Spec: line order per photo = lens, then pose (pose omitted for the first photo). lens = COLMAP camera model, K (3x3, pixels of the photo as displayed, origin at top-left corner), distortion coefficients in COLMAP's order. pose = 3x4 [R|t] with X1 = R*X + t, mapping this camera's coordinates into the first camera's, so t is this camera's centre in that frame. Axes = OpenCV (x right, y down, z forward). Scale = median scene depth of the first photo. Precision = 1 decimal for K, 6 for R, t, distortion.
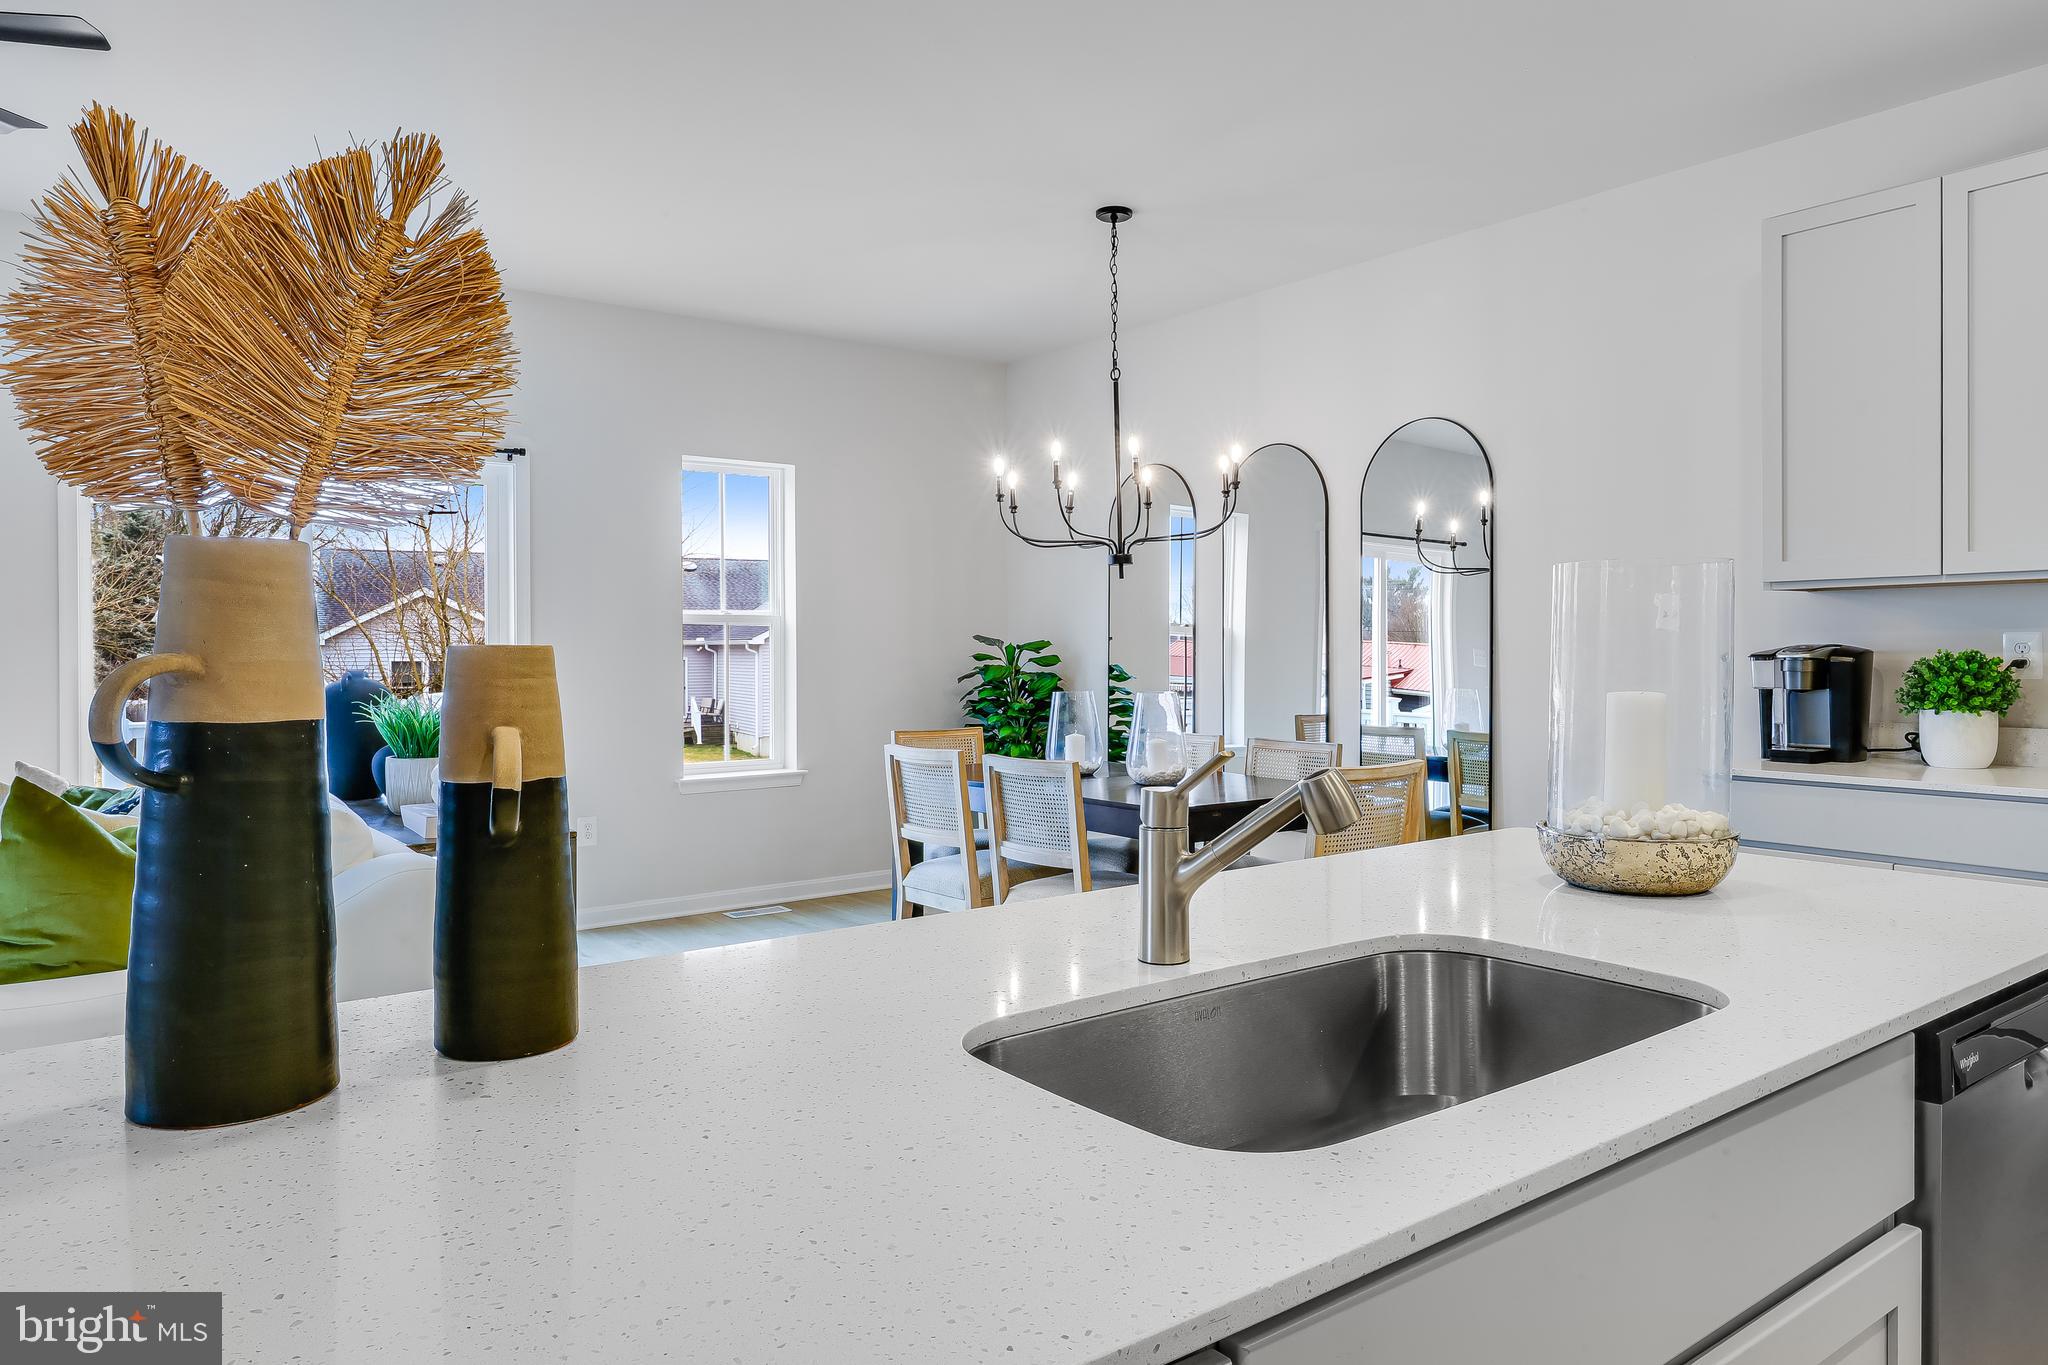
lens RADIAL K [[1336.7, 0, 1023.2], [0, 1336.7, 676.4], [0, 0, 1]] dist [-0.001625, 0.002454]
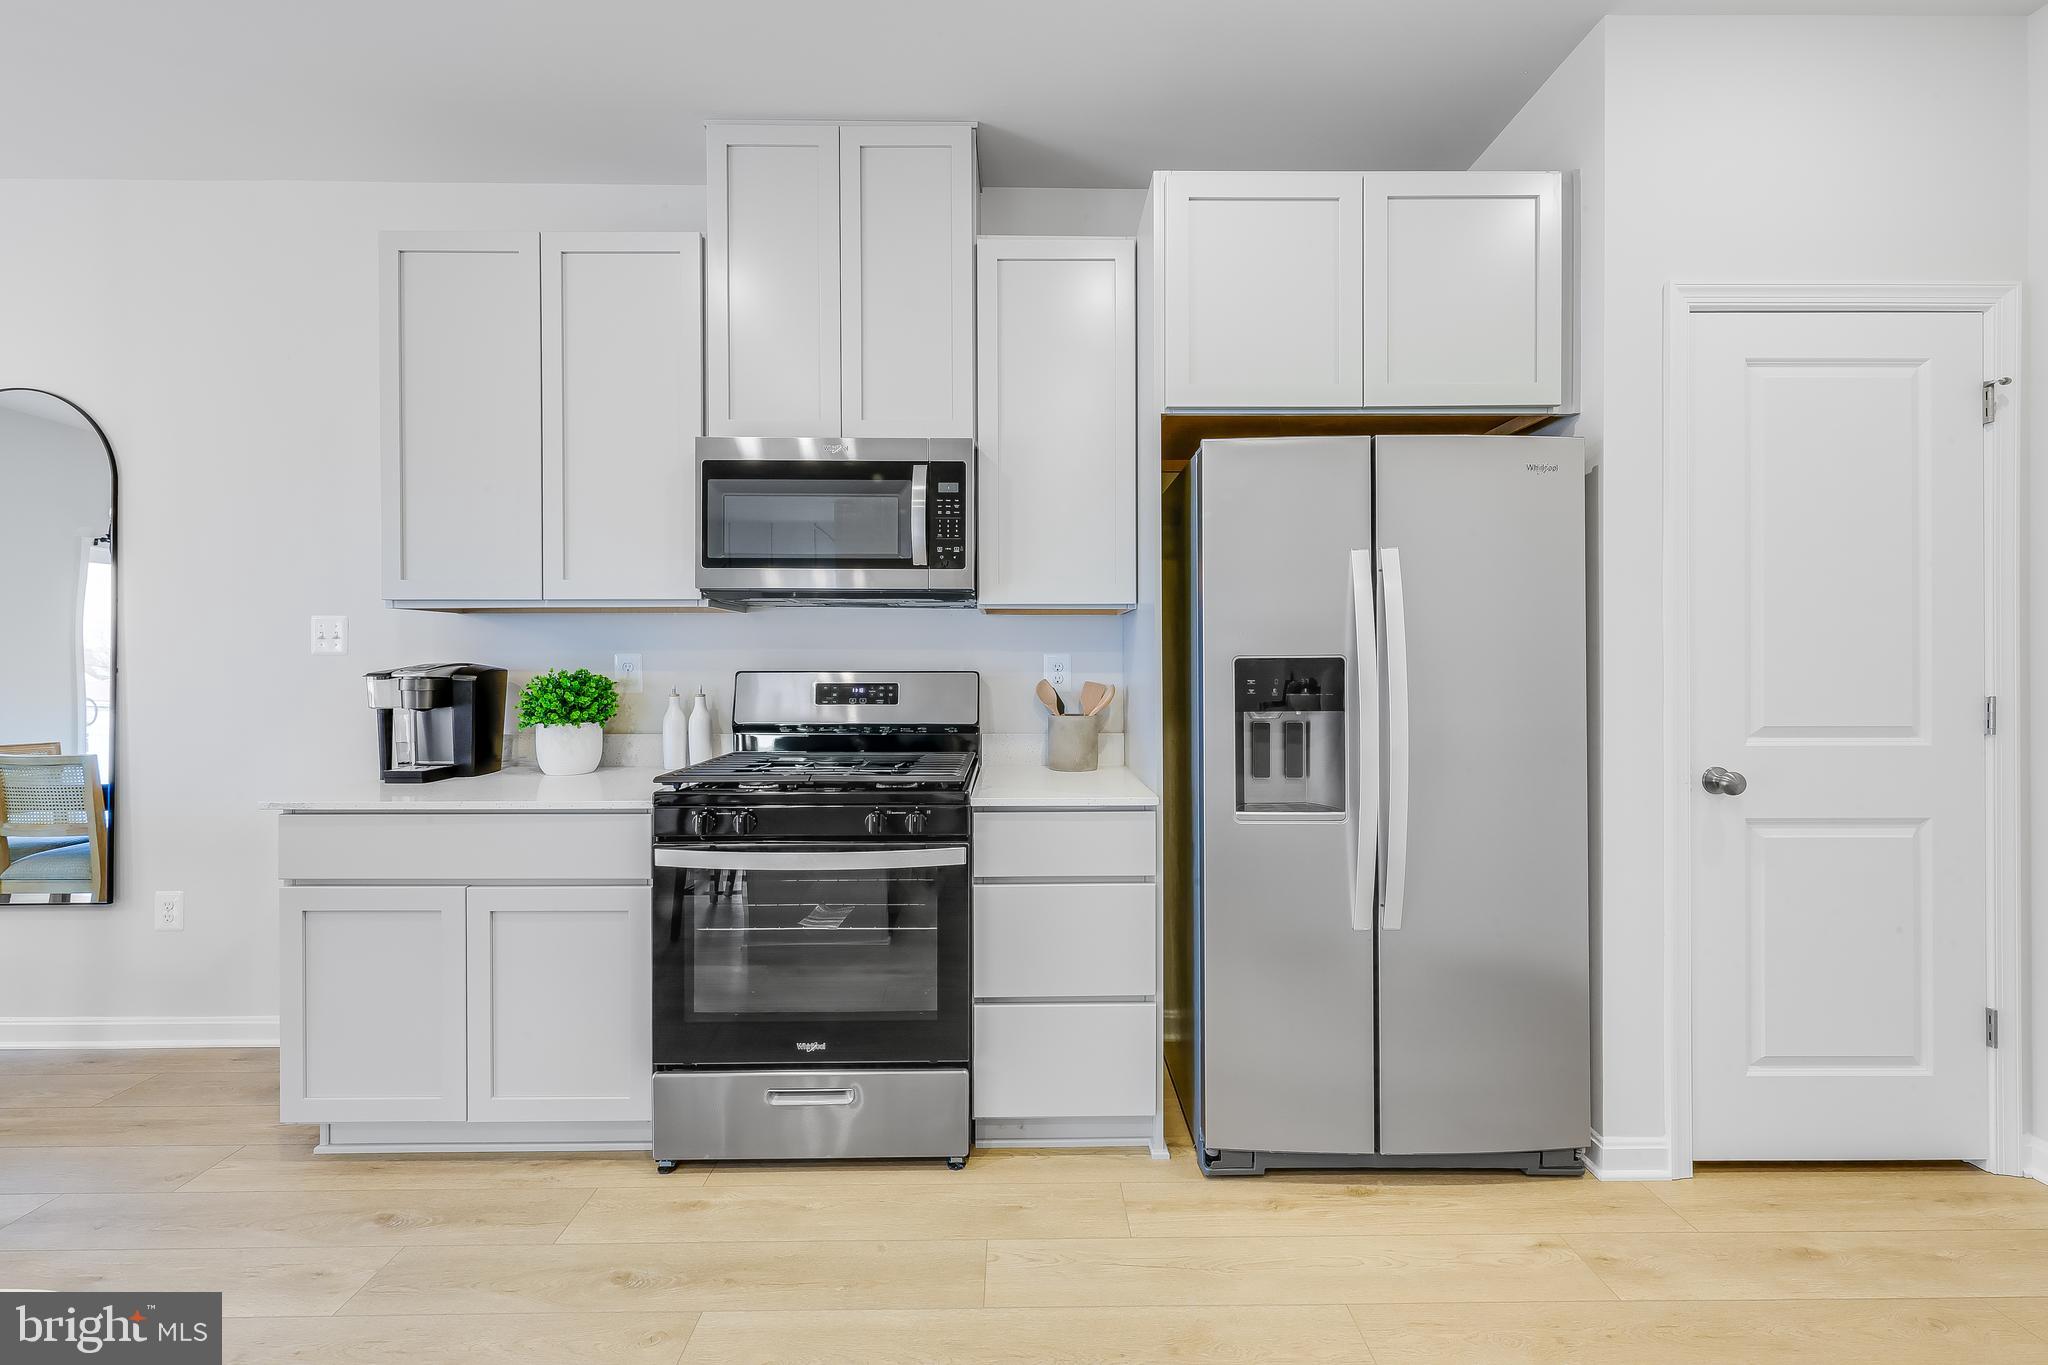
lens RADIAL K [[803.0, 0, 1022.3], [0, 803.0, 660.6], [0, 0, 1]] dist [0.003284, -0.000168]
pose [[0.594015, 0.004332, 0.804442, 0.362066], [0.014625, 0.999762, -0.016183, -0.009649], [-0.804321, 0.021378, 0.593810, 0.275141]]
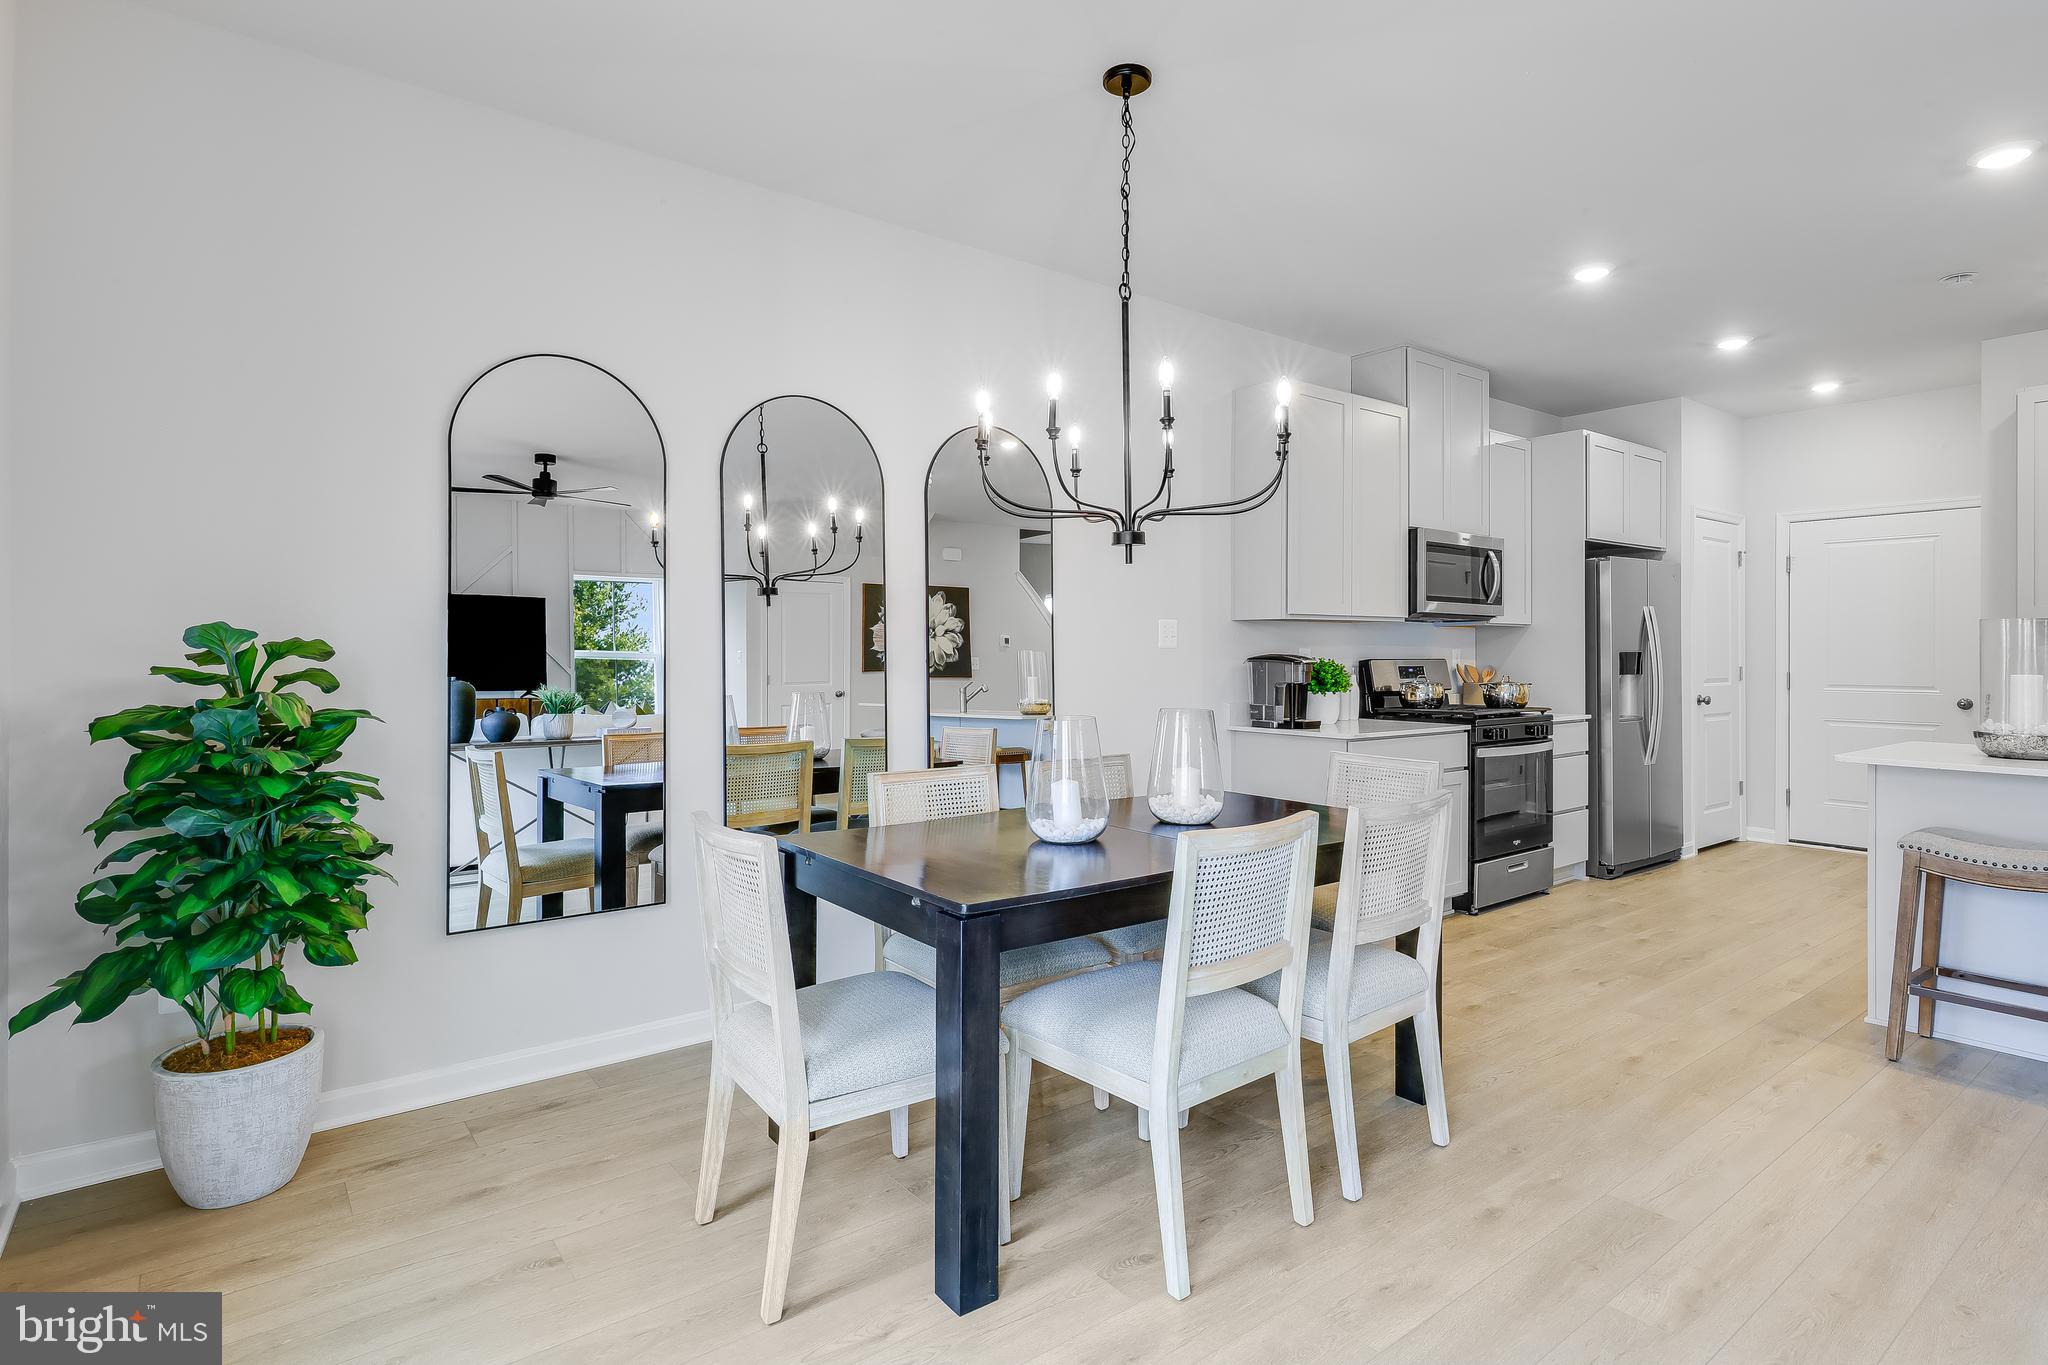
lens RADIAL K [[1035.2, 0, 1025.4], [0, 1035.2, 653.9], [0, 0, 1]] dist [0.005669, -0.003033]
pose [[-0.008024, 0.007815, 0.999937, -0.641632], [0.022623, 0.999715, -0.007632, -0.022416], [-0.999712, 0.022561, -0.008198, 1.330477]]
